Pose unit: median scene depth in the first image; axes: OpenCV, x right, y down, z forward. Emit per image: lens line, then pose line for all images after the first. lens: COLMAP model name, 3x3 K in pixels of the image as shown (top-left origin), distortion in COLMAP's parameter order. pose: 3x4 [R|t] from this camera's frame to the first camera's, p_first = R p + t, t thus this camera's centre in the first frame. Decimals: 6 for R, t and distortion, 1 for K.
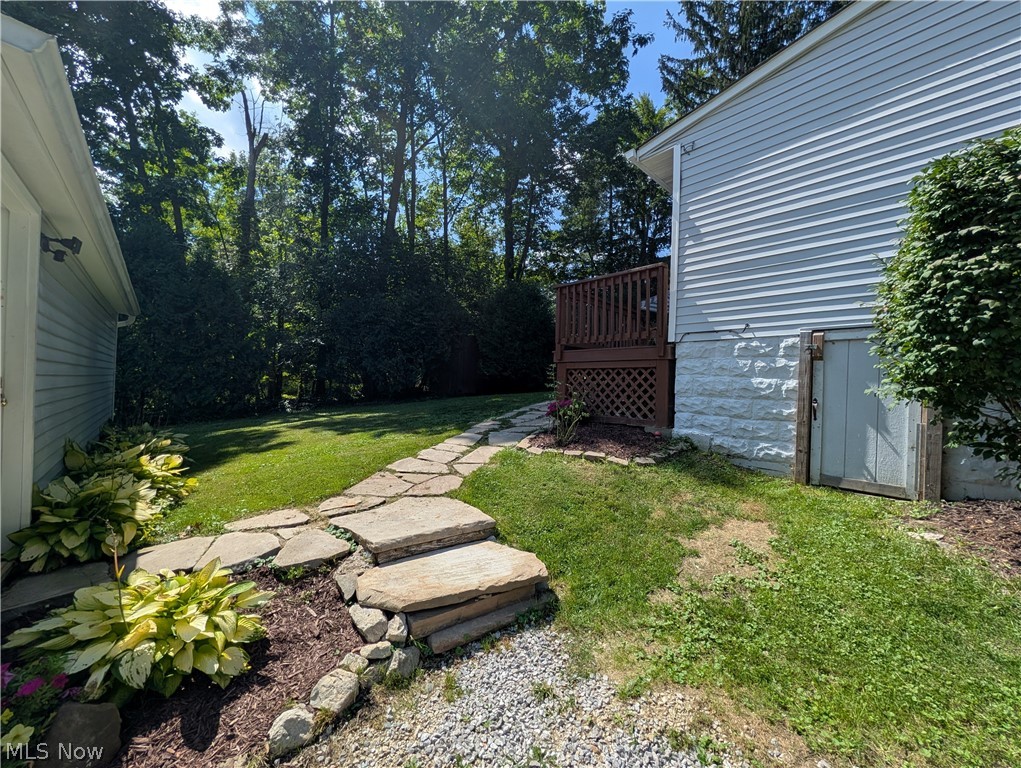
lens RADIAL K [[393.1, 0, 509.1], [0, 393.1, 384.4], [0, 0, 1]] dist [0.000871, 0.000139]
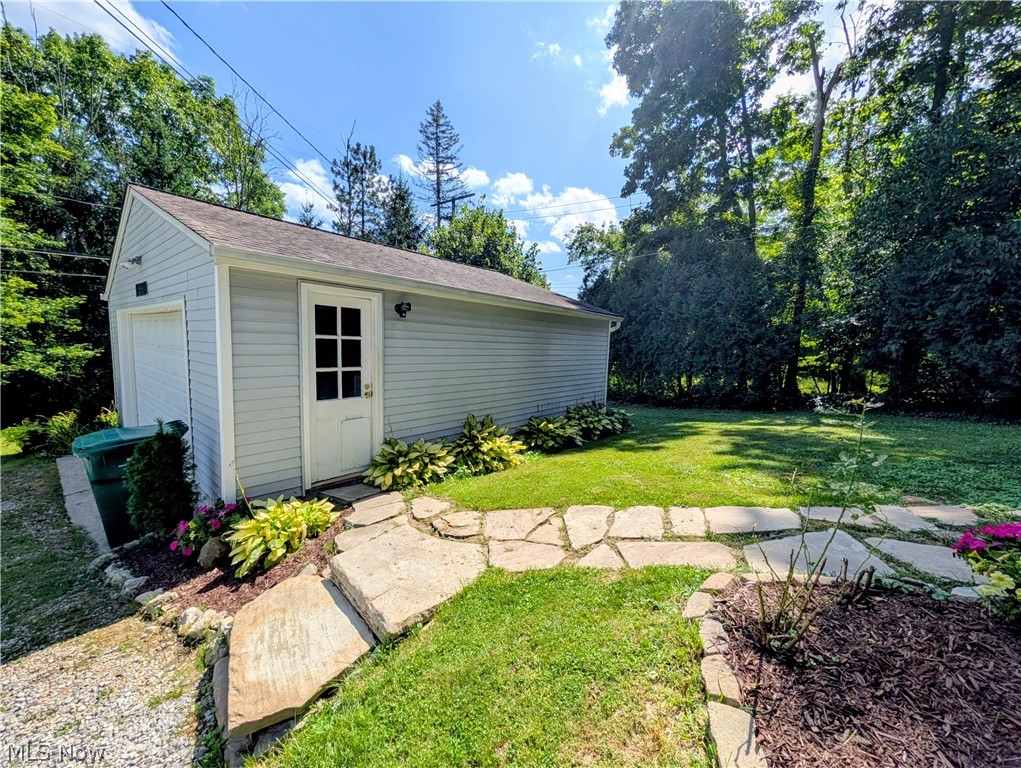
lens RADIAL K [[393.1, 0, 509.1], [0, 393.1, 384.4], [0, 0, 1]] dist [0.000871, 0.000139]
pose [[0.150811, 0.072187, -0.985923, 0.405533], [-0.019888, 0.997350, 0.069981, -0.083163], [0.988363, 0.009055, 0.151847, 0.698639]]
